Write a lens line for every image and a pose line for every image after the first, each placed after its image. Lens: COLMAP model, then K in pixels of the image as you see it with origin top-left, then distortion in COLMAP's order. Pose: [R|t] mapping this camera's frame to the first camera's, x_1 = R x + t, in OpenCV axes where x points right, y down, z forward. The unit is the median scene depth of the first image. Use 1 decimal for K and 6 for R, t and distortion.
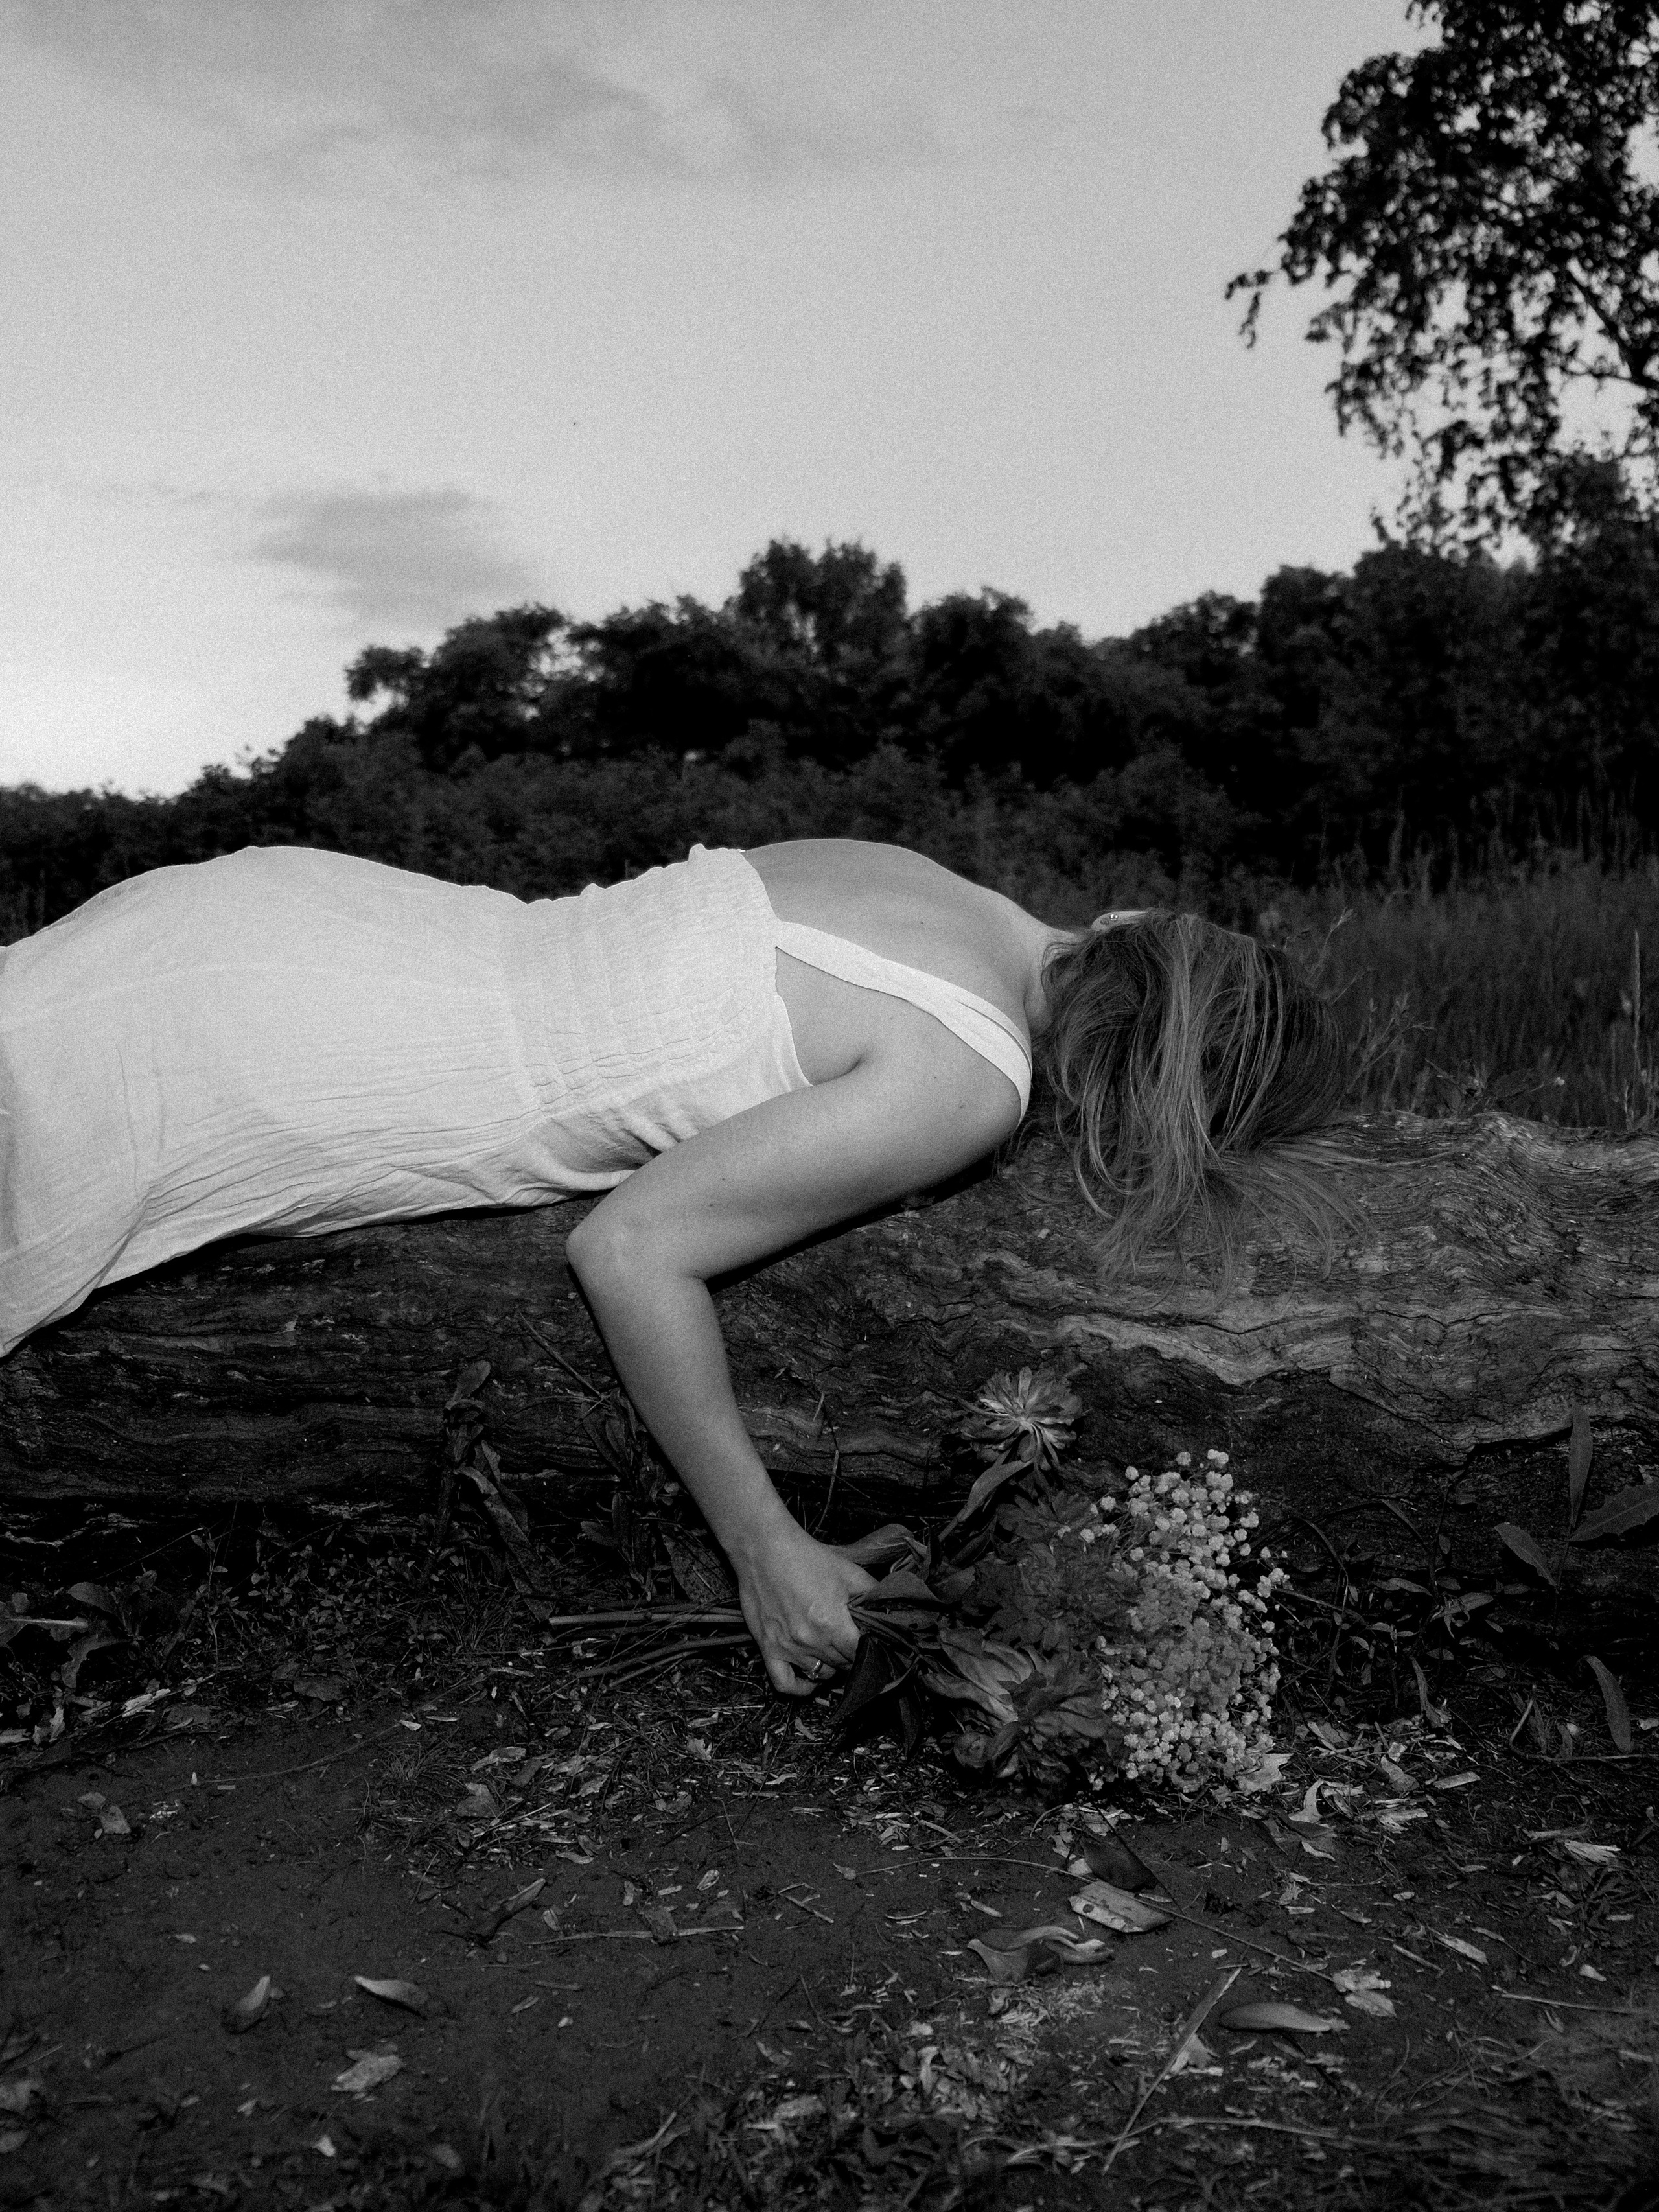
lens RADIAL K [[1977.3, 0, 842.1], [0, 1977.3, 1255.1], [0, 0, 1]] dist [-0.042630, 0.041021]
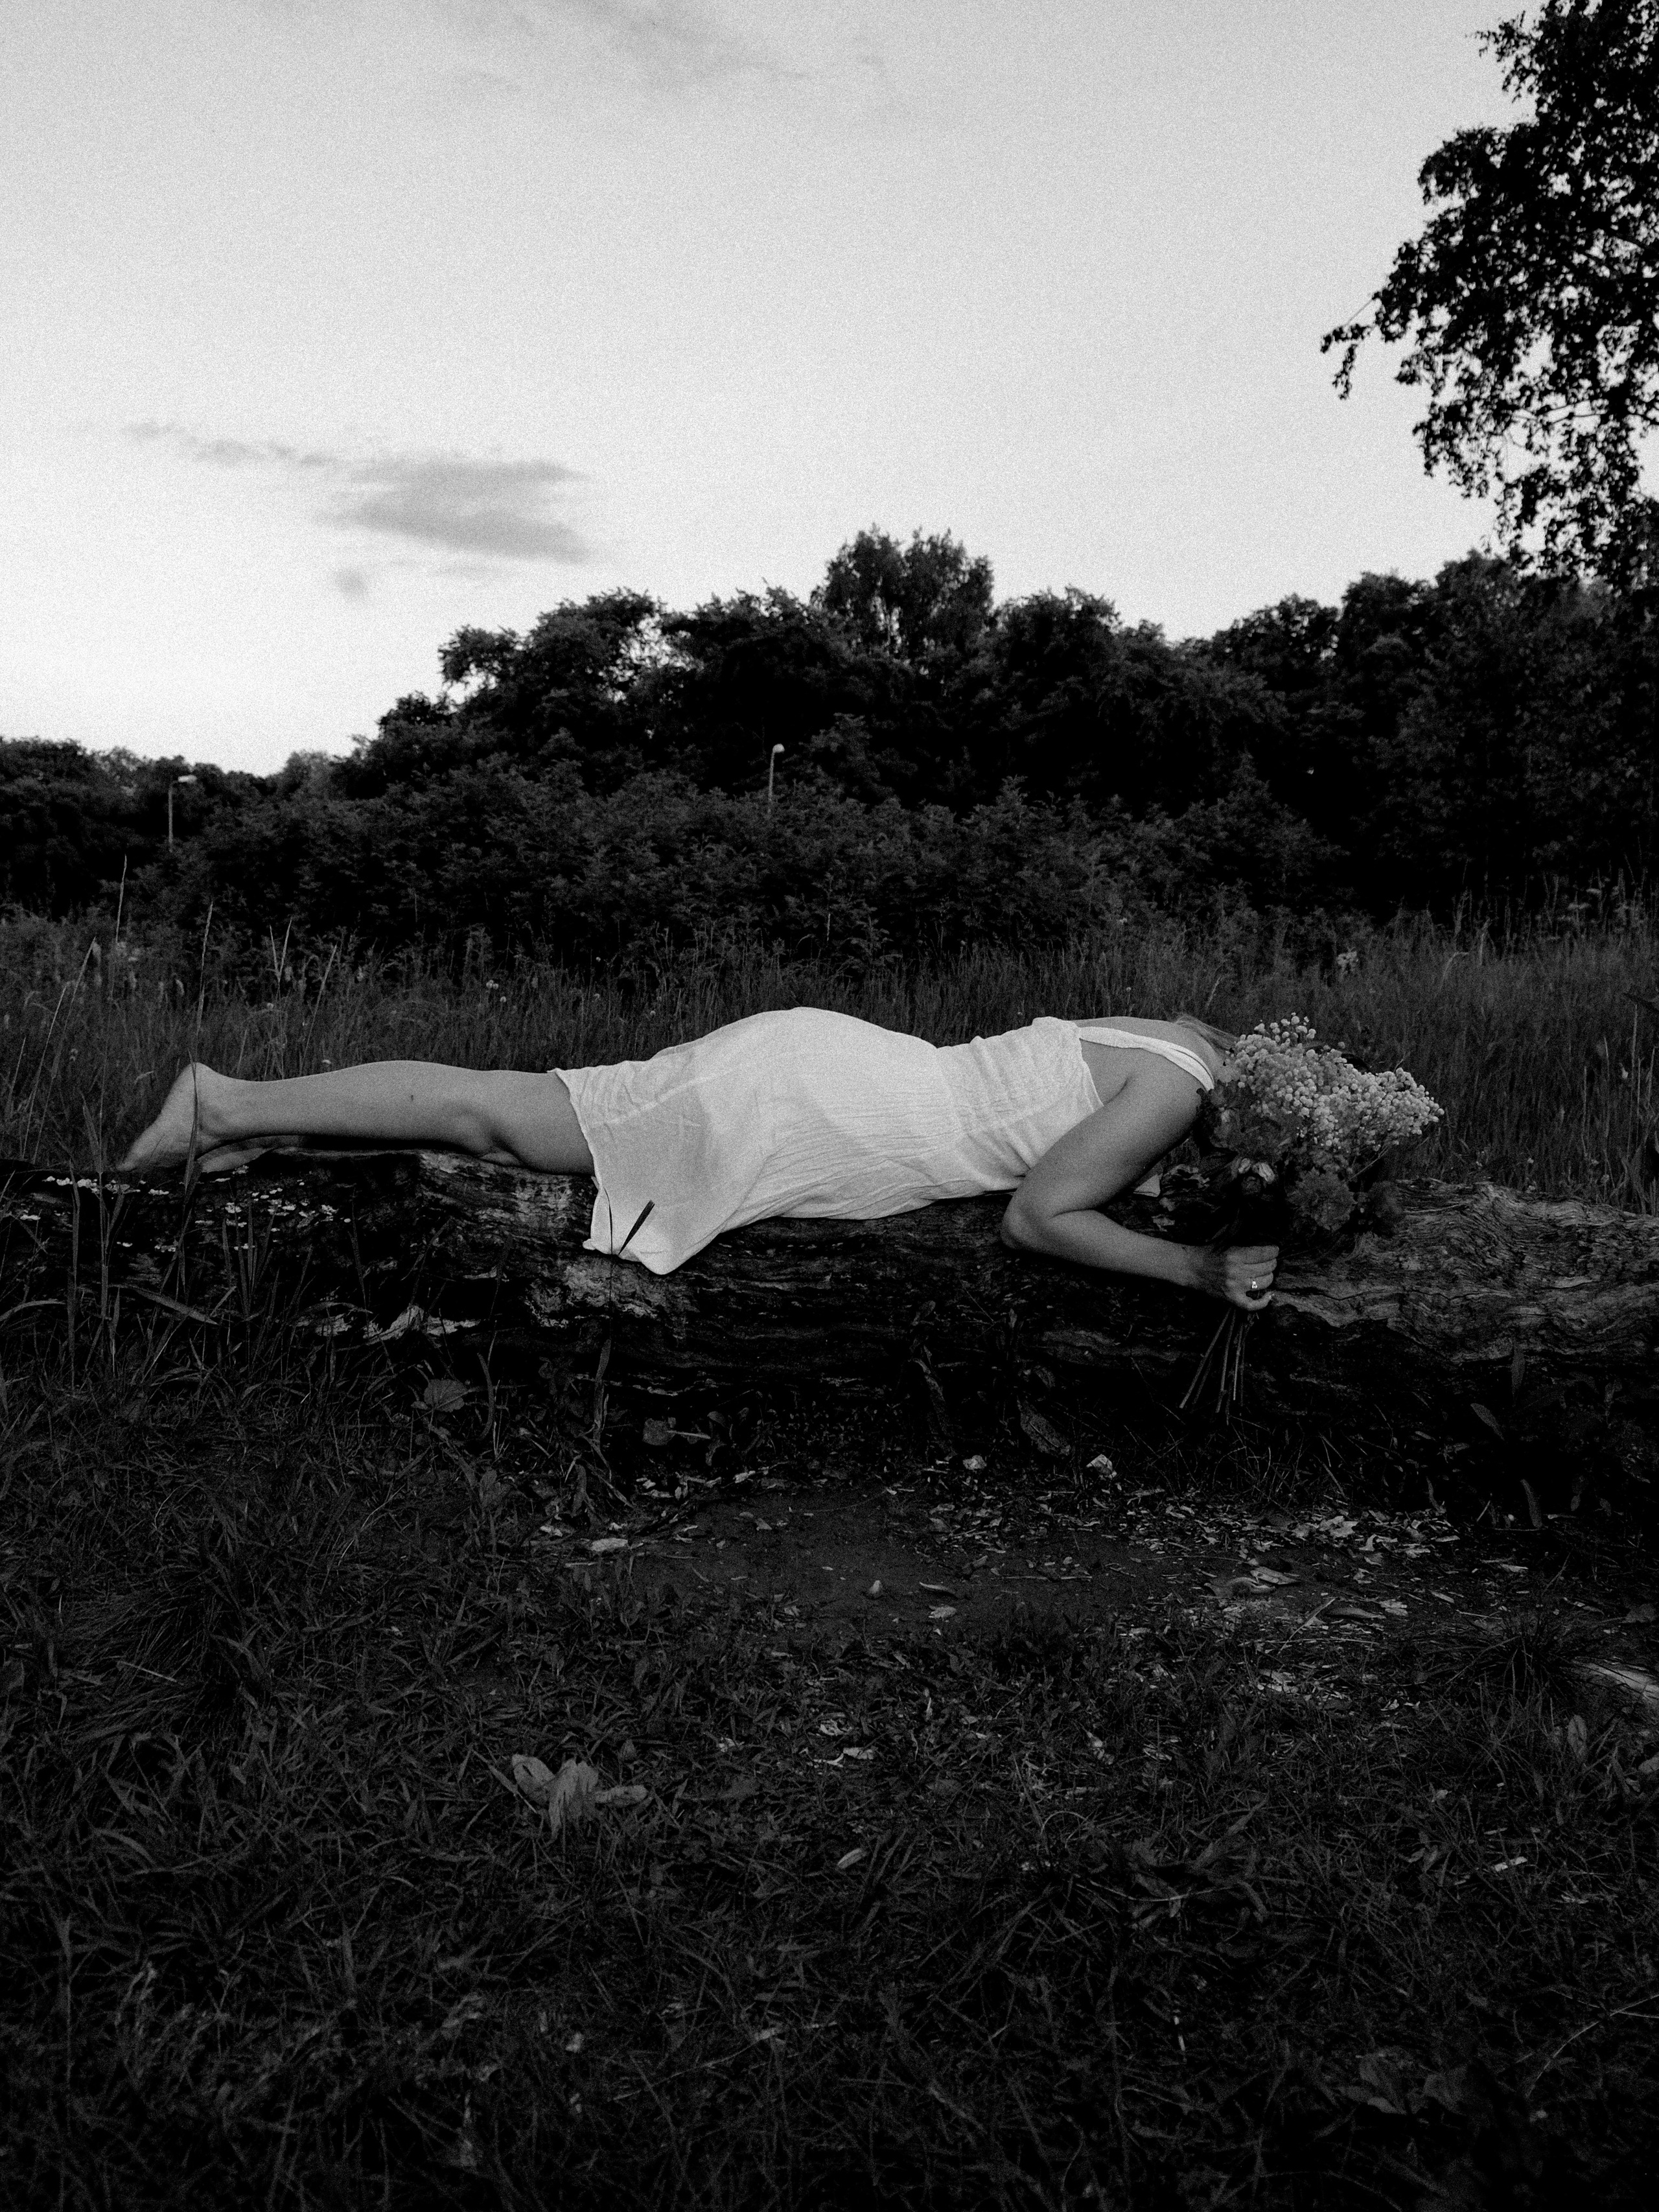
lens RADIAL K [[1977.3, 0, 846.3], [0, 1977.3, 1231.9], [0, 0, 1]] dist [-0.042630, 0.041021]
pose [[0.999008, 0.035565, -0.026802, -0.207581], [-0.035659, 0.999359, -0.003052, -0.002430], [0.026677, 0.004004, 0.999636, -0.840119]]
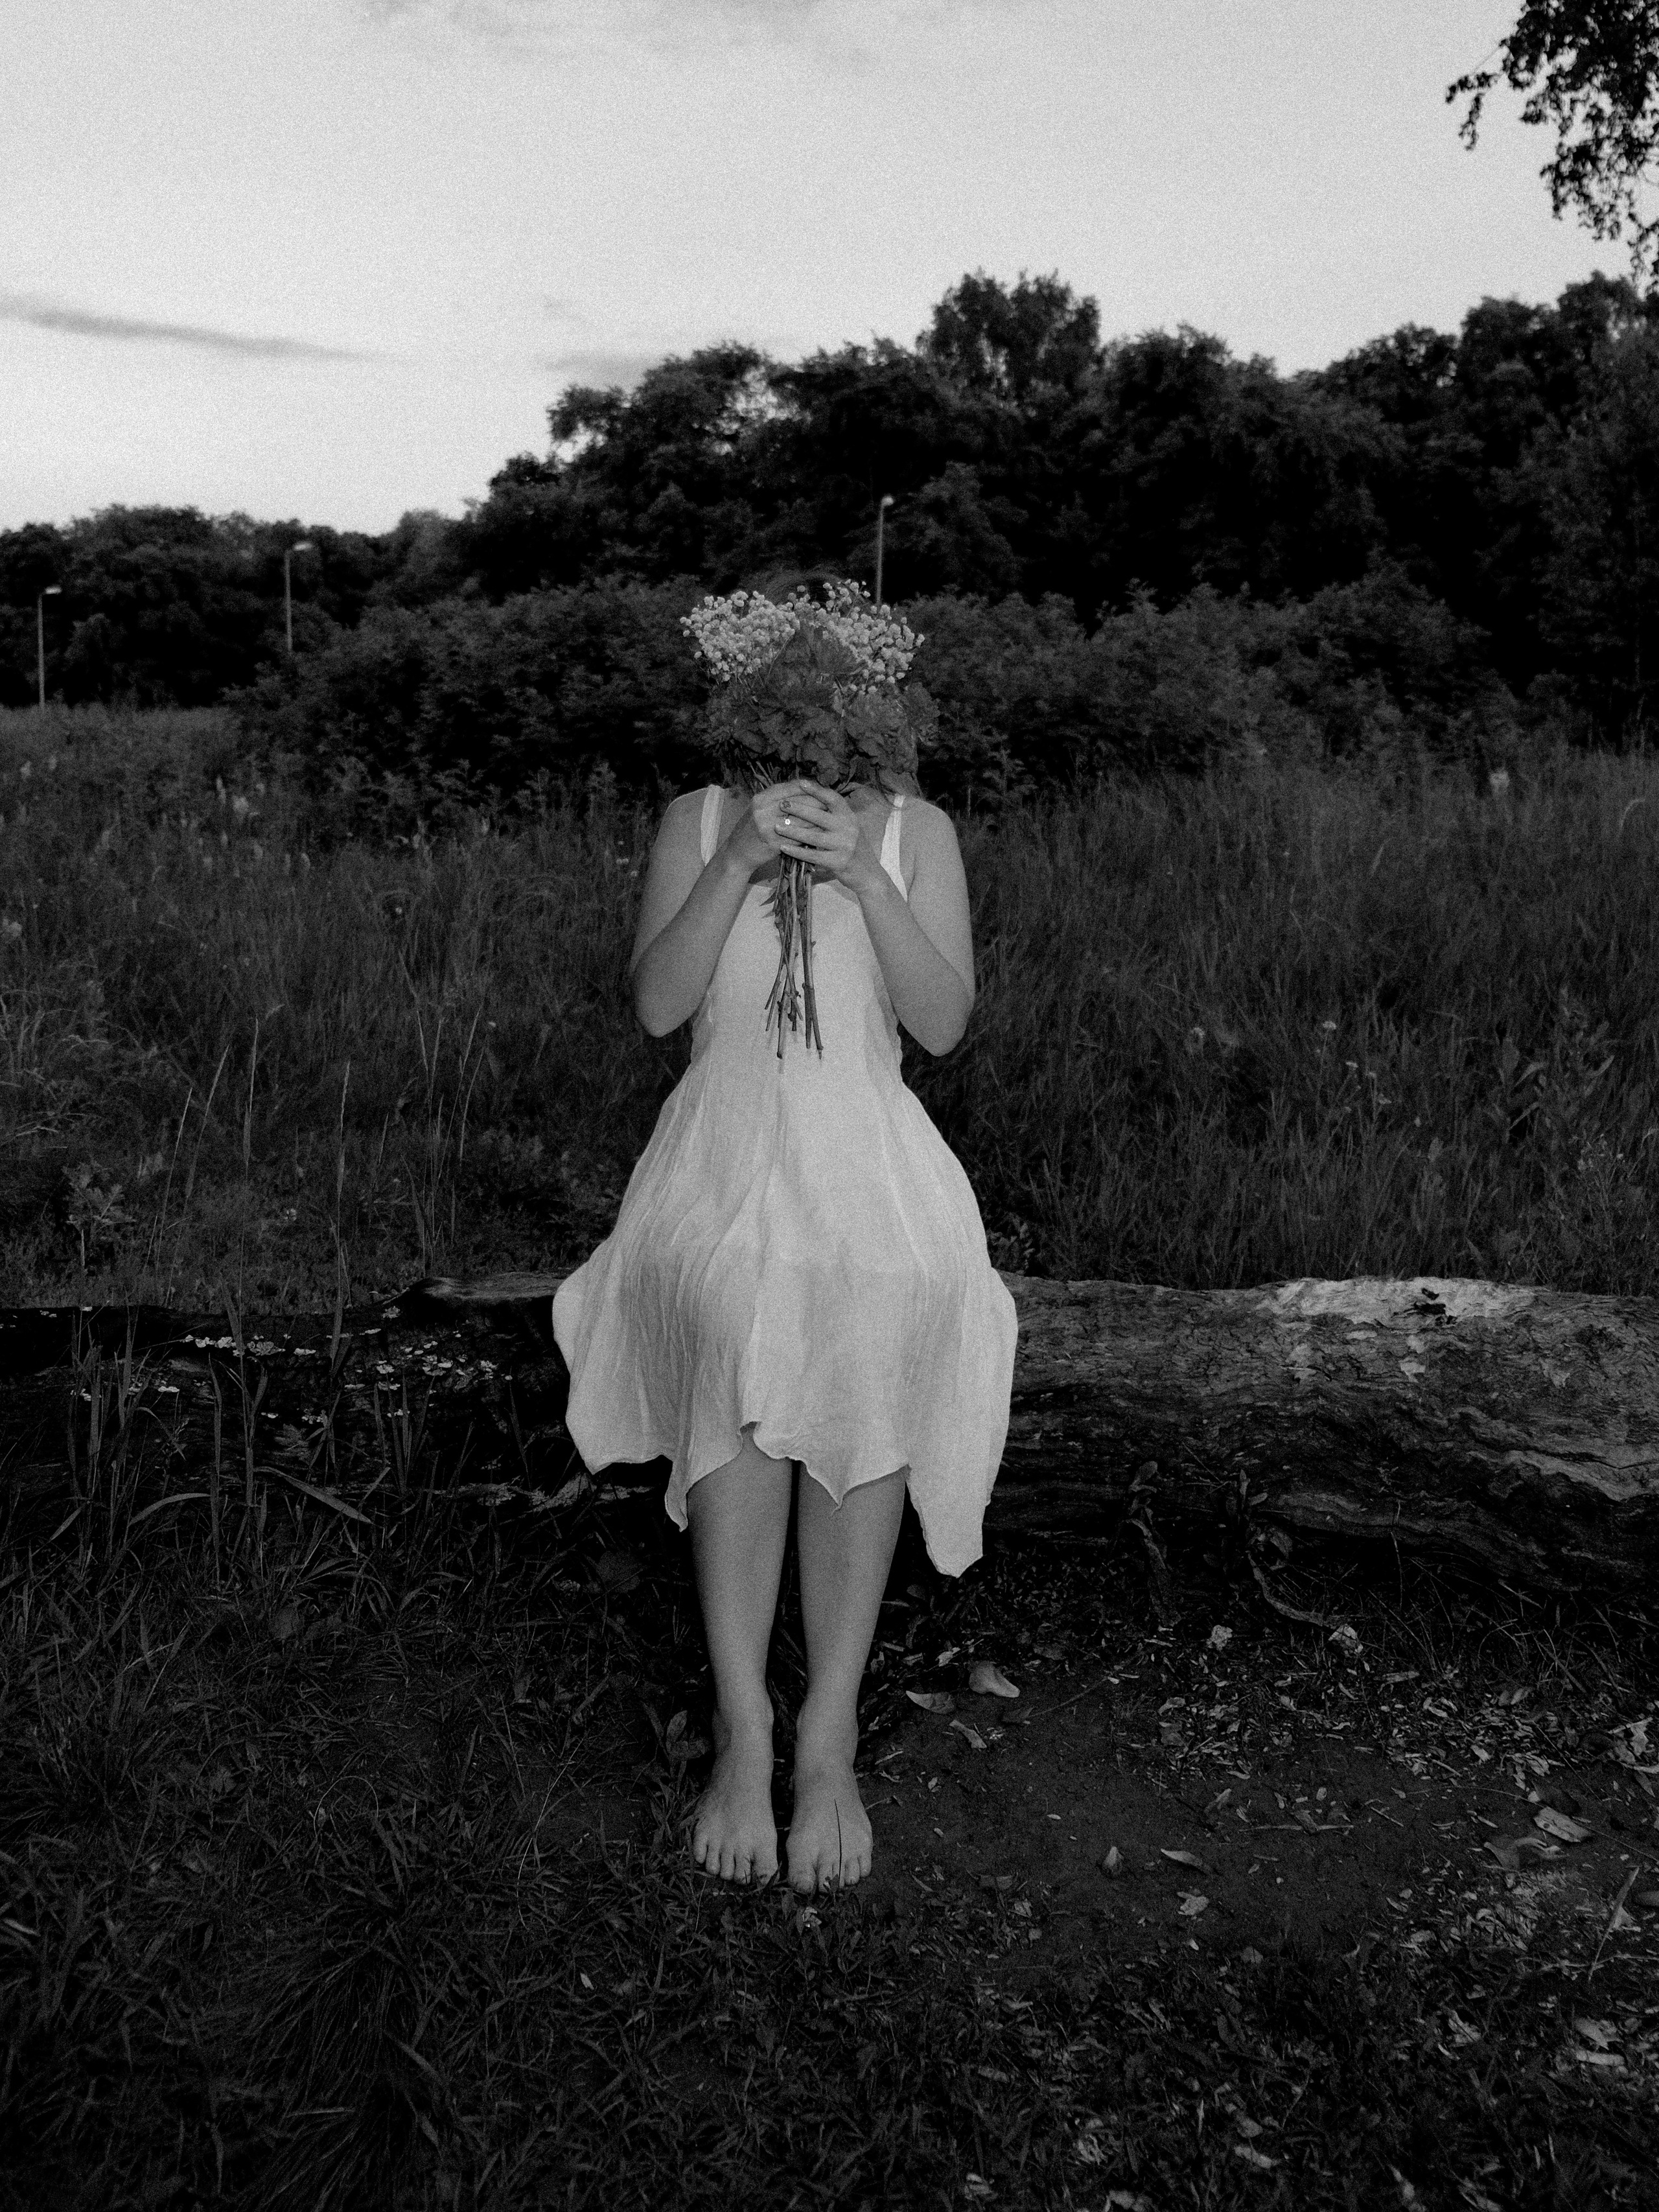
lens RADIAL K [[1977.9, 0, 835.5], [0, 1977.9, 970.7], [0, 0, 1]] dist [-0.030340, 0.012647]
pose [[0.995797, 0.018810, -0.089637, -0.298031], [-0.018969, 0.999820, -0.000917, -0.344753], [0.089604, 0.002614, 0.995974, -0.670357]]
